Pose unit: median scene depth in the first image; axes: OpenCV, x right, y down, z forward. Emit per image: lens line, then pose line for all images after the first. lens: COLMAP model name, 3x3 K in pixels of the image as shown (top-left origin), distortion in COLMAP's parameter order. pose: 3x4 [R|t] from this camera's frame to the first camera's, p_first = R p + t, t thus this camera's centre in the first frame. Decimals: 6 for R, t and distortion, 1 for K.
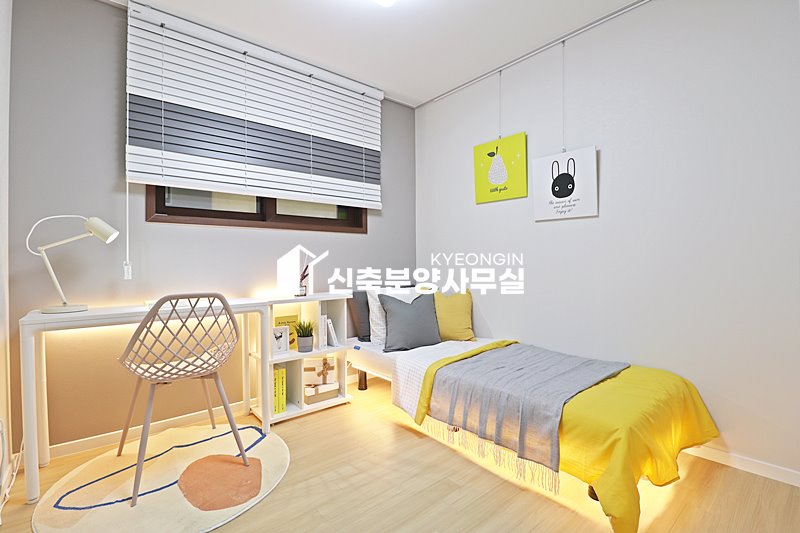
lens RADIAL K [[367.6, 0, 399.3], [0, 367.6, 261.8], [0, 0, 1]] dist [-0.000713, -0.013470]
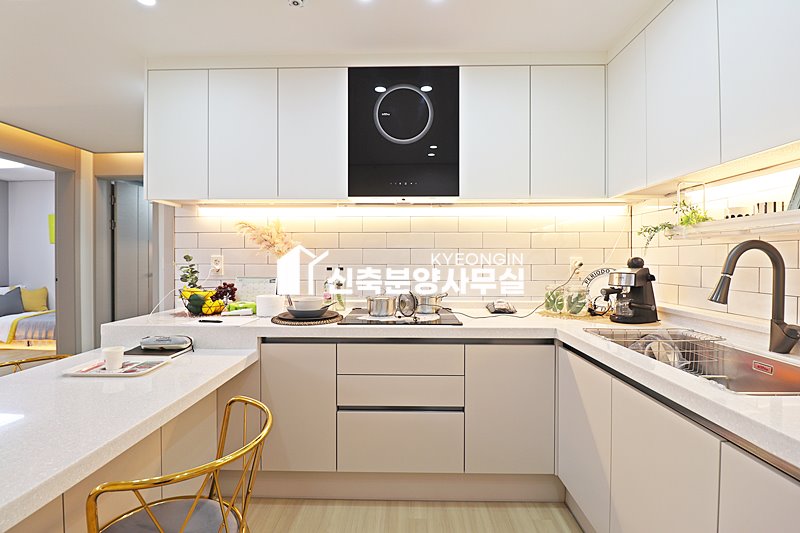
lens RADIAL K [[380.3, 0, 397.2], [0, 380.3, 260.8], [0, 0, 1]] dist [0.000671, -0.013867]
pose [[0.671182, -0.000819, 0.741292, -0.042649], [-0.001795, 0.999995, 0.002730, -0.082551], [-0.741290, -0.003163, 0.671177, -2.031126]]
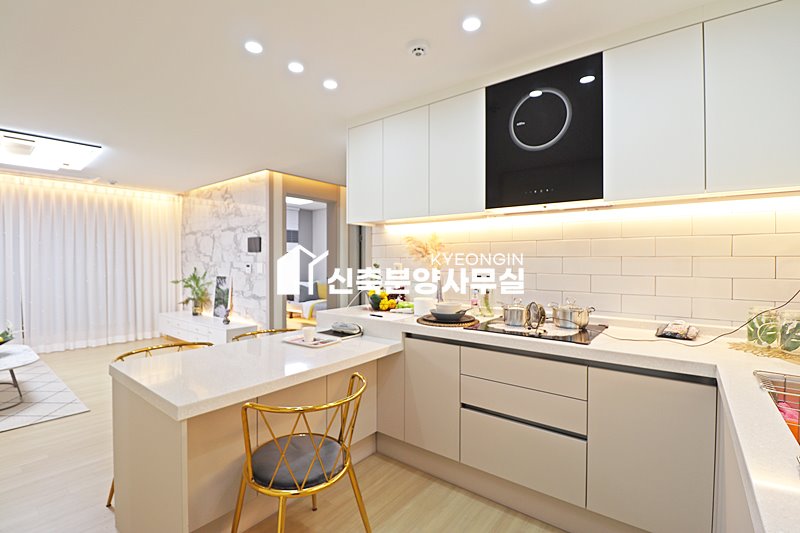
lens RADIAL K [[374.9, 0, 393.0], [0, 374.9, 263.4], [0, 0, 1]] dist [-0.011116, -0.000974]
pose [[0.982708, 0.004816, 0.185101, 0.149838], [-0.005723, 0.999974, 0.004363, -0.099301], [-0.185076, -0.005346, 0.982710, -2.219929]]
